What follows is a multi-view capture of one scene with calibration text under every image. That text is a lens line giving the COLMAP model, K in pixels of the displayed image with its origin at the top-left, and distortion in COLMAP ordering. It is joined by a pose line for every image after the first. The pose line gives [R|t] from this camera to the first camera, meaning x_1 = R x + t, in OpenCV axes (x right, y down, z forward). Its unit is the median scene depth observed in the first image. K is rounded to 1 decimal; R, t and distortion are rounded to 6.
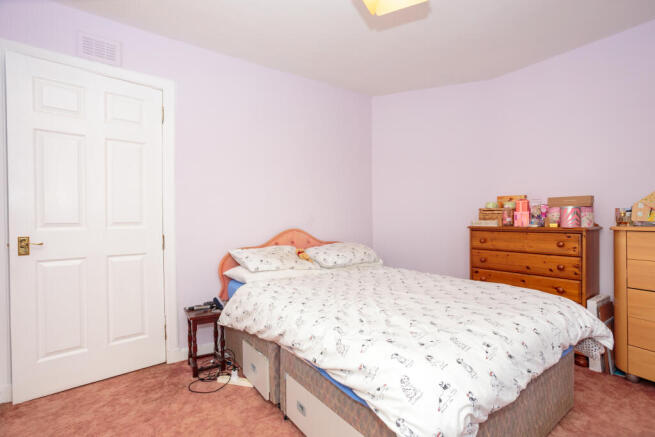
lens RADIAL K [[319.4, 0, 327.5], [0, 319.4, 218.5], [0, 0, 1]] dist [-0.001017, -0.000201]
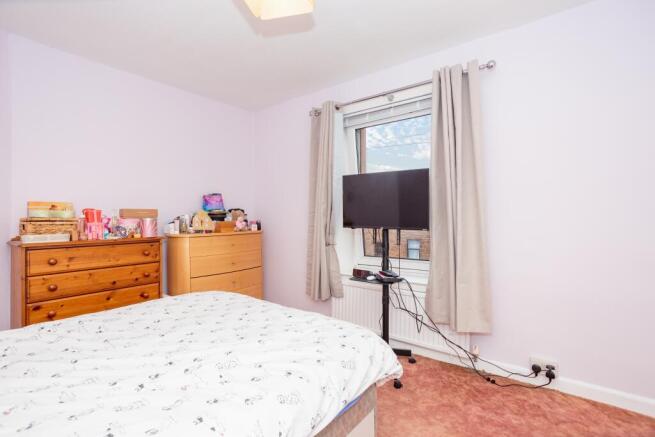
lens RADIAL K [[314.7, 0, 327.5], [0, 314.7, 218.5], [0, 0, 1]] dist [-0.000741, 0.000062]
pose [[-0.291003, 0.007239, 0.956695, -0.460717], [0.007117, 0.999960, -0.005401, -0.026286], [-0.956696, 0.005237, -0.291043, 0.703673]]
